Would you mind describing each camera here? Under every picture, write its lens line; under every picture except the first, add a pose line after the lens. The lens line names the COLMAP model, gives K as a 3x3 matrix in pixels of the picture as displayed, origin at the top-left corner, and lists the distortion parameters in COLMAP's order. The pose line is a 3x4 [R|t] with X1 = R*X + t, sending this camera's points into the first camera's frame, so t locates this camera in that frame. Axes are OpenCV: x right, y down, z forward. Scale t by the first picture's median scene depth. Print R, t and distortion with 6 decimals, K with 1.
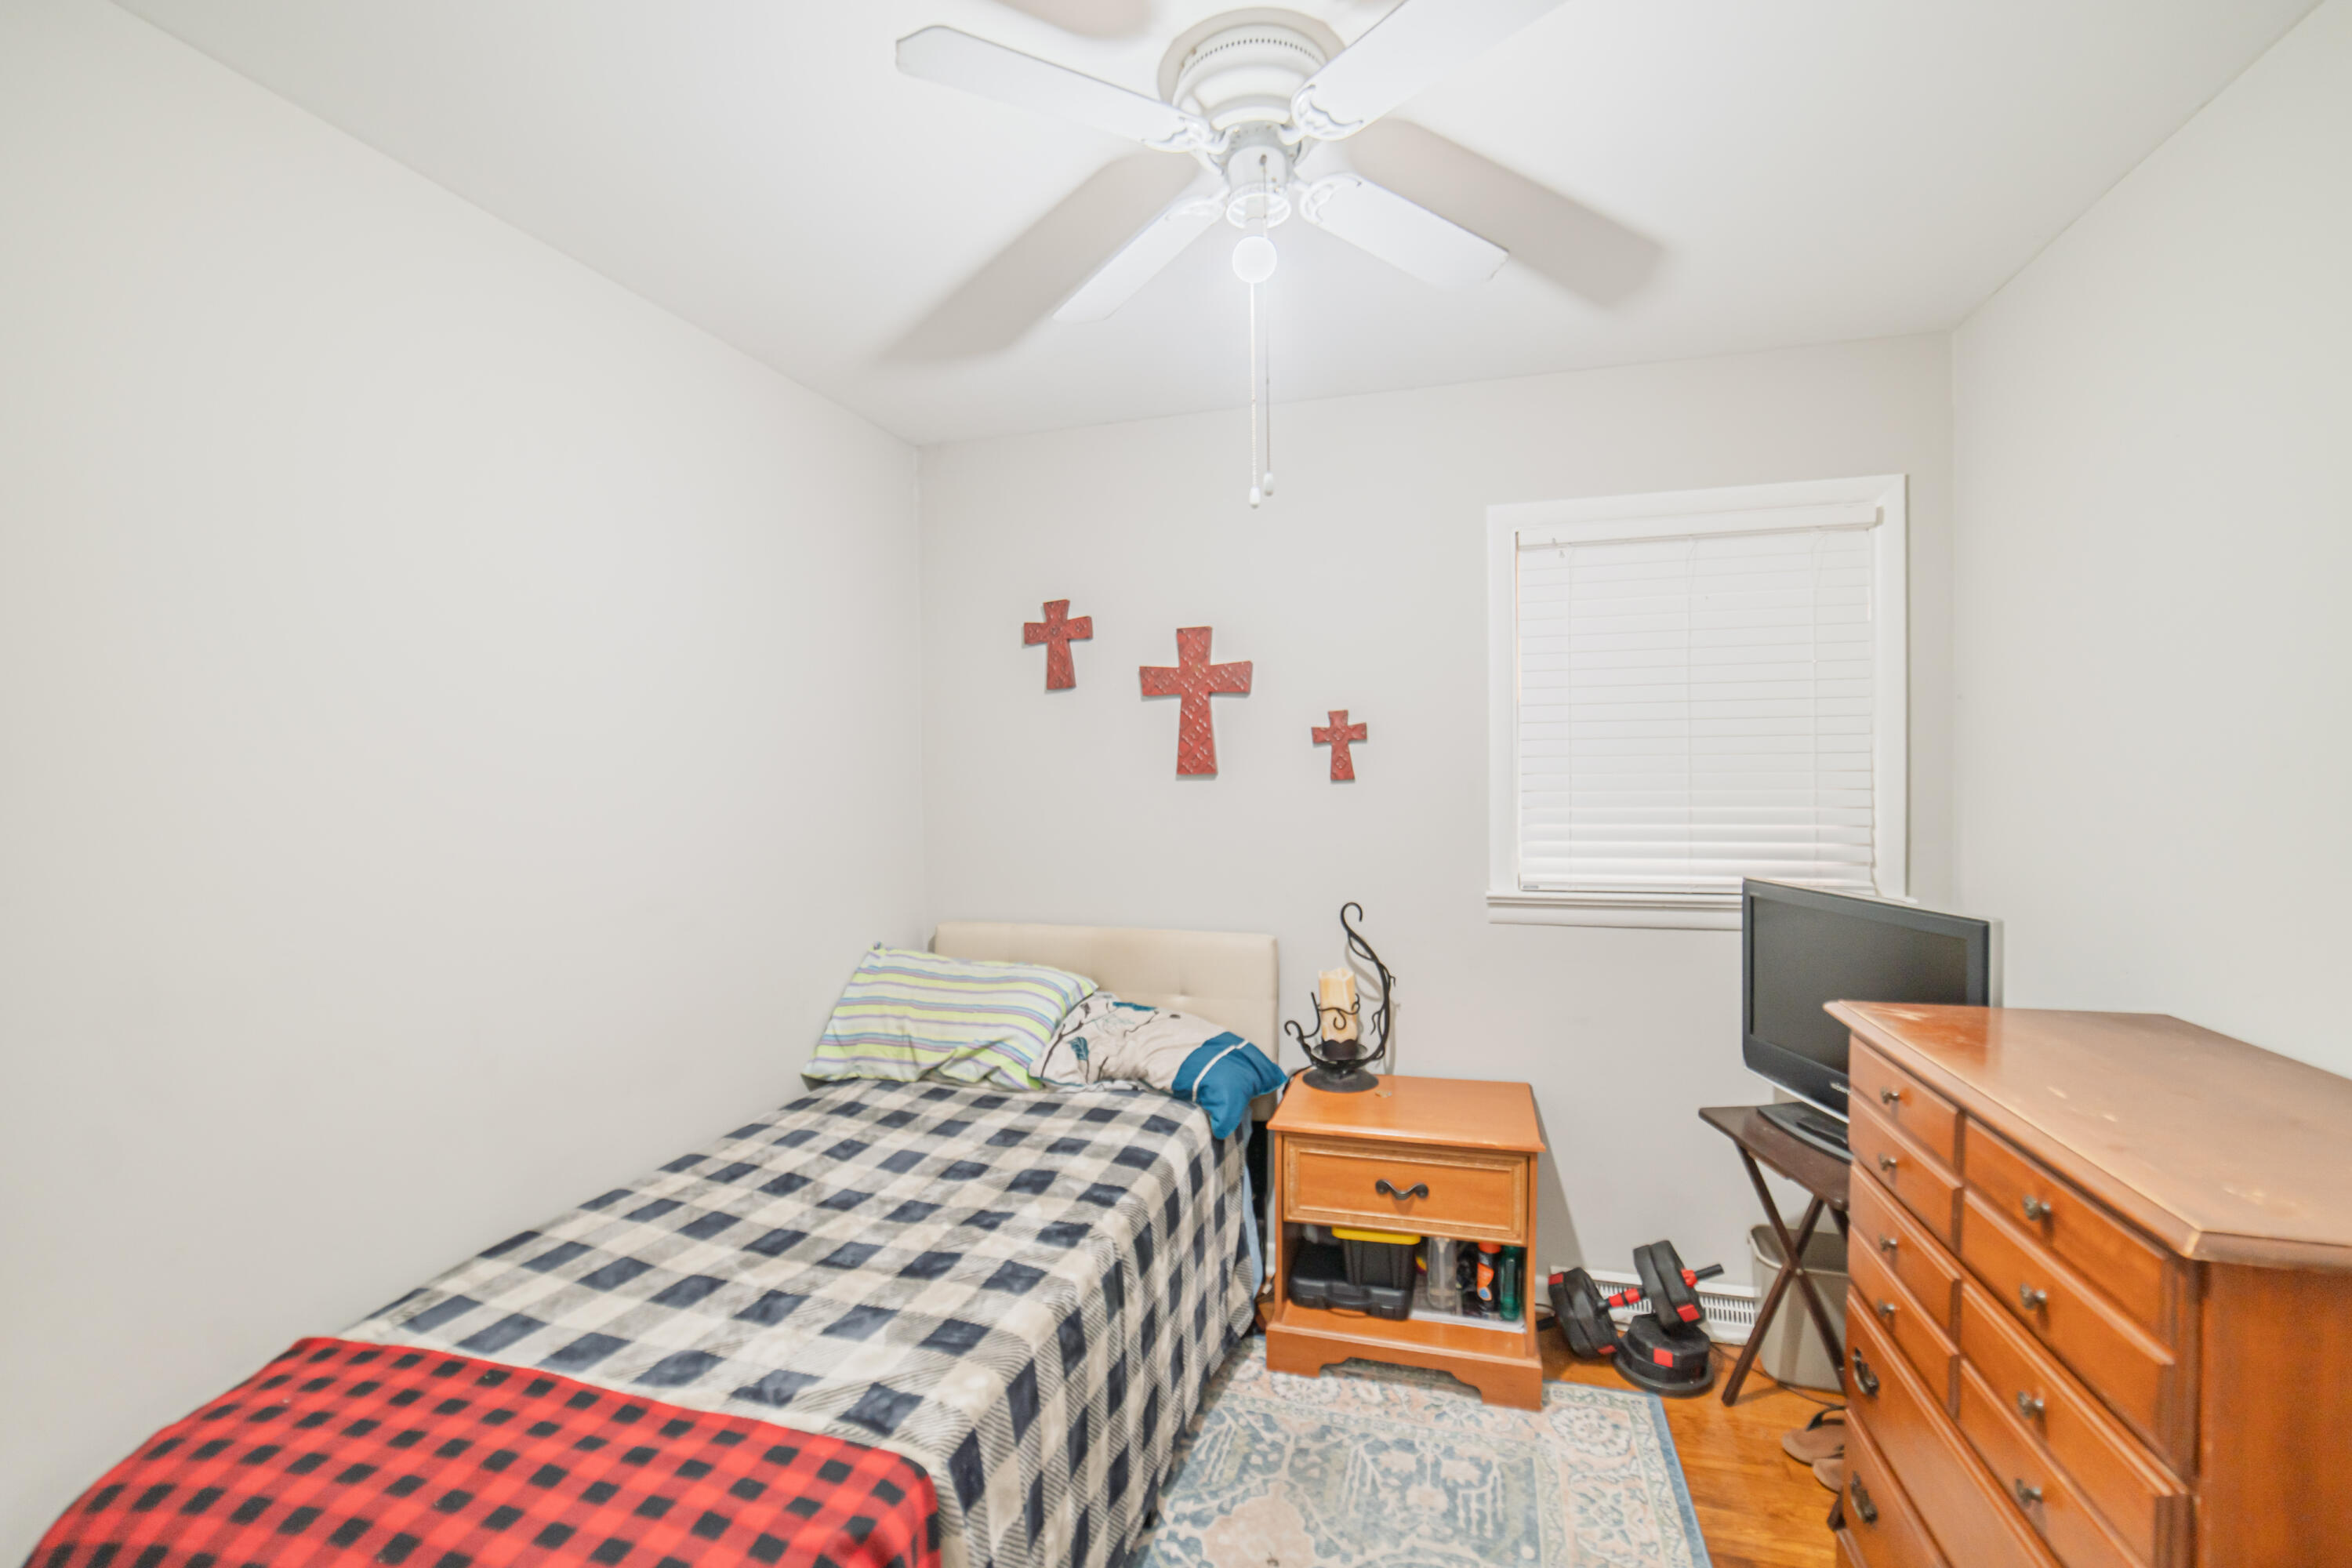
lens RADIAL K [[892.6, 0, 1176.7], [0, 892.6, 789.6], [0, 0, 1]] dist [-0.045492, 0.015471]
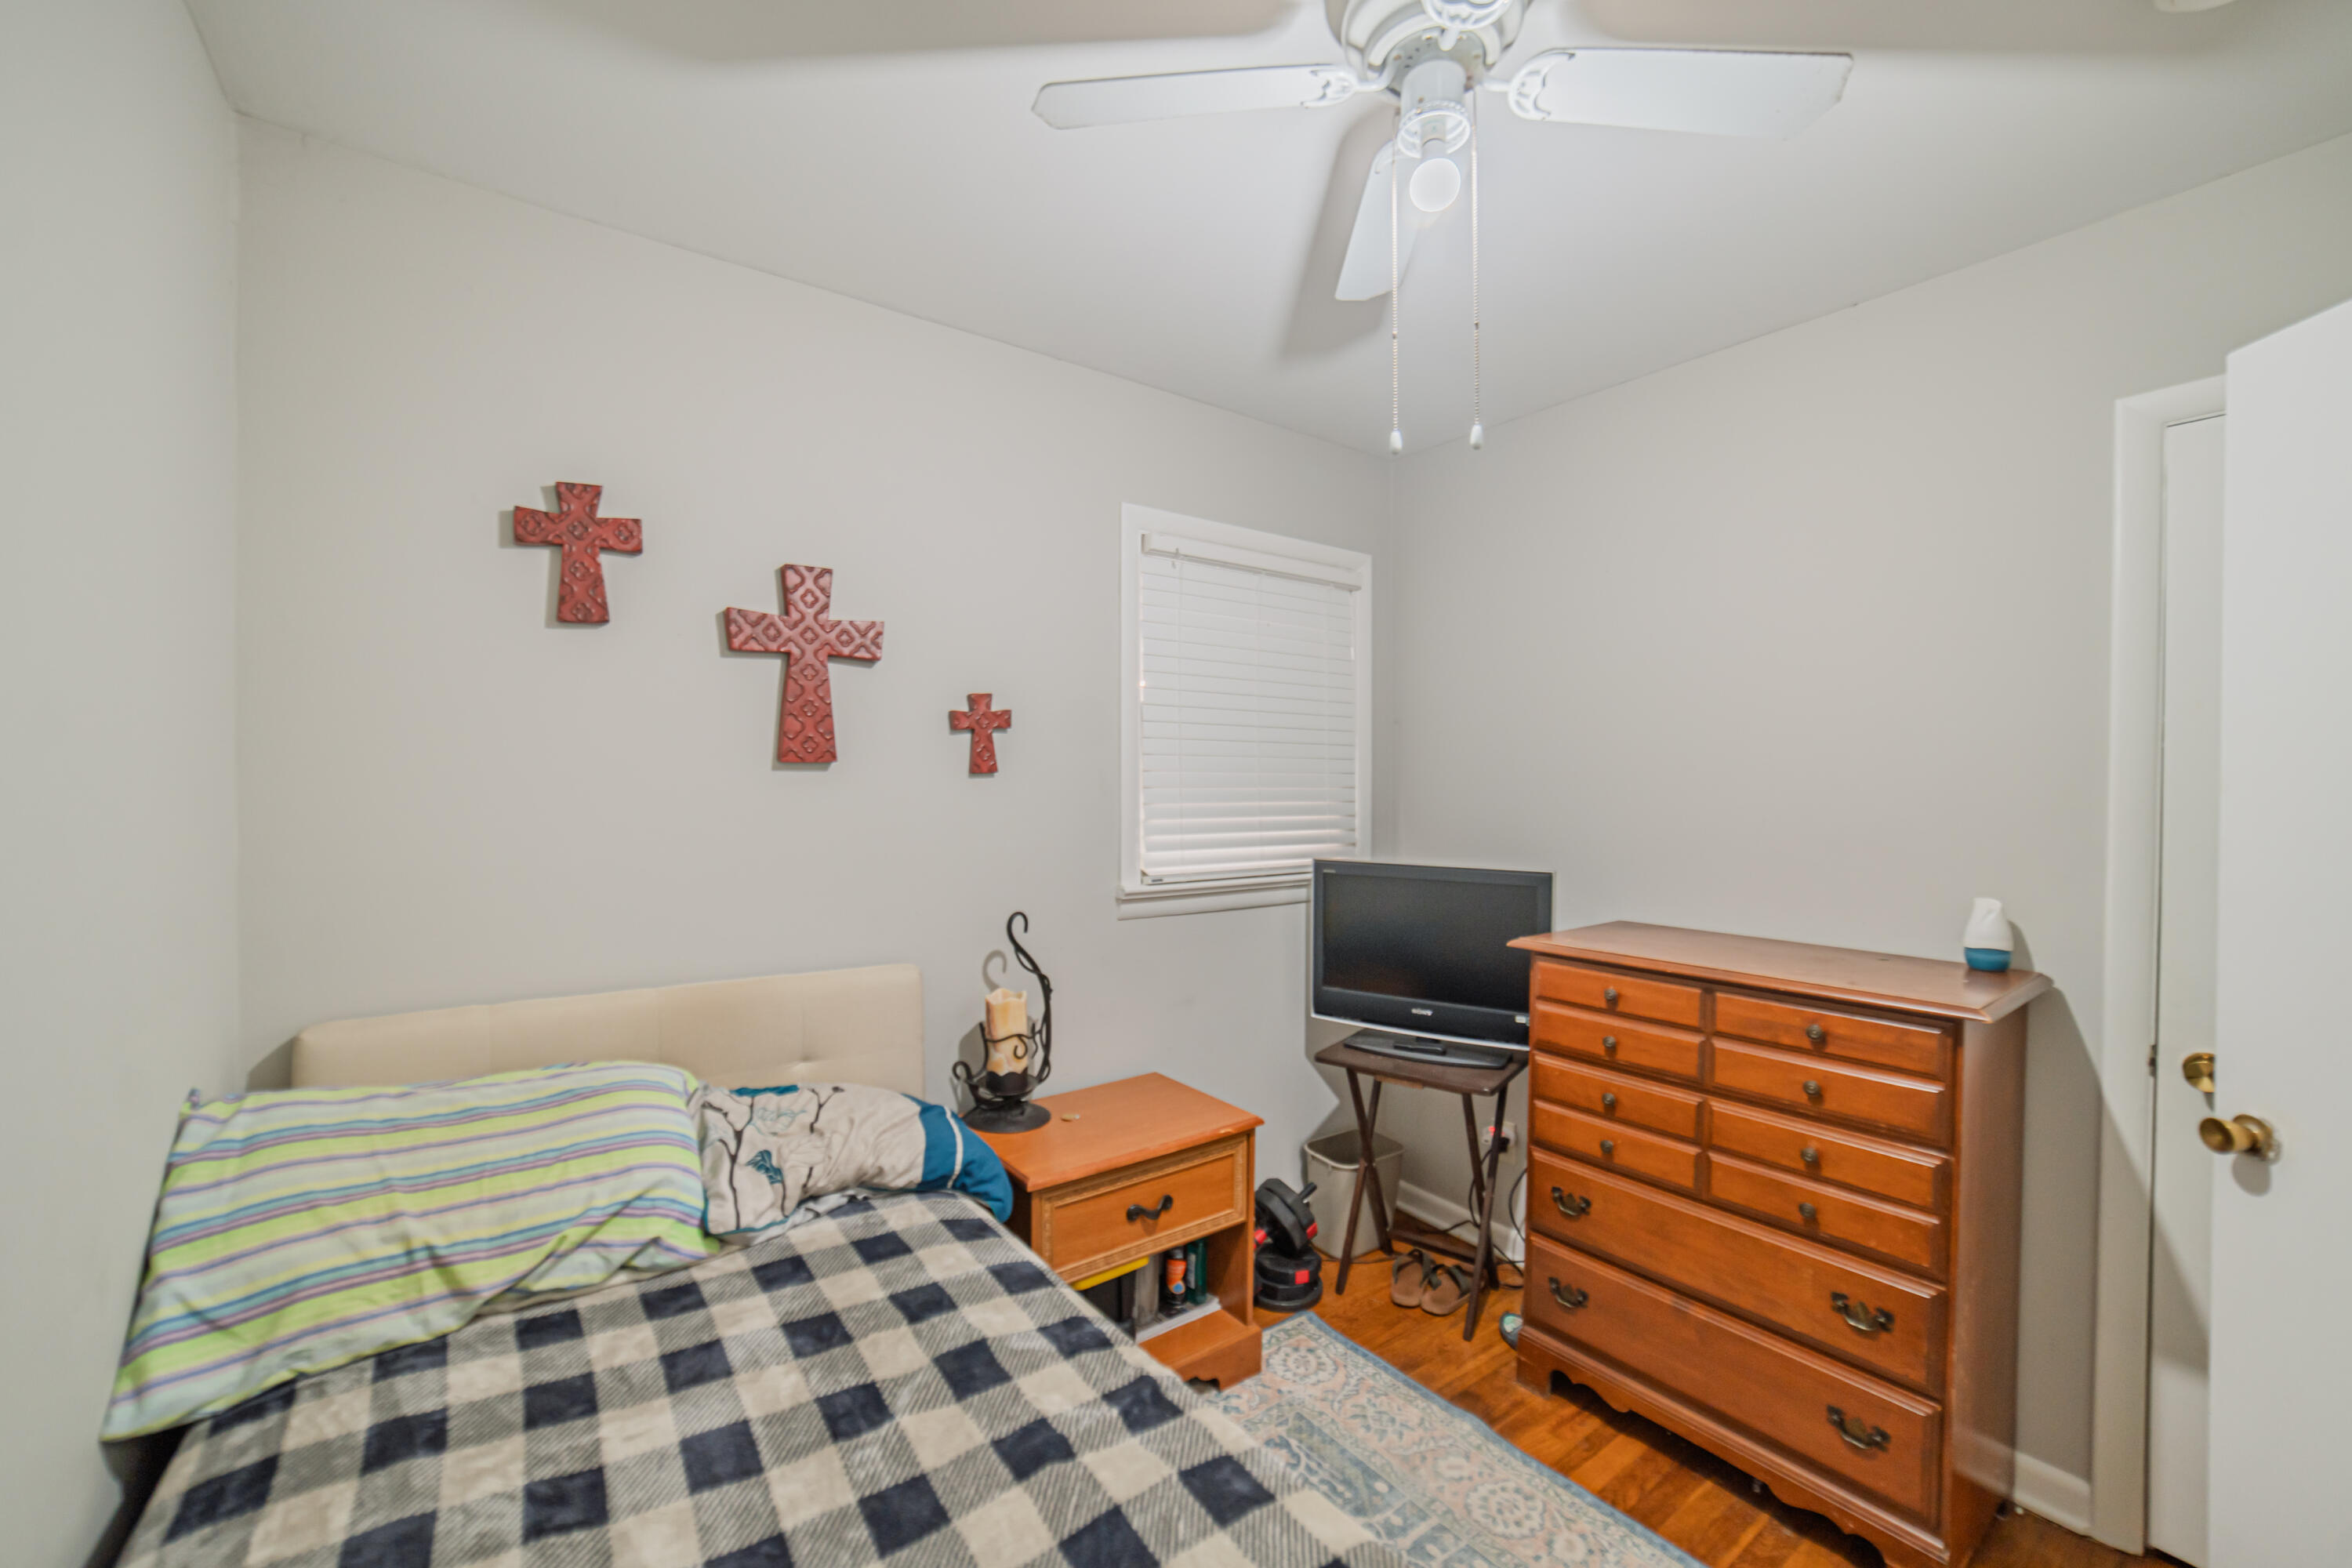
lens RADIAL K [[892.6, 0, 1176.7], [0, 892.6, 789.6], [0, 0, 1]] dist [-0.045492, 0.015471]
pose [[0.647364, 0.005581, 0.762161, -0.414487], [0.002281, 0.999955, -0.009260, 0.015660], [-0.762178, 0.007733, 0.647322, 0.341943]]
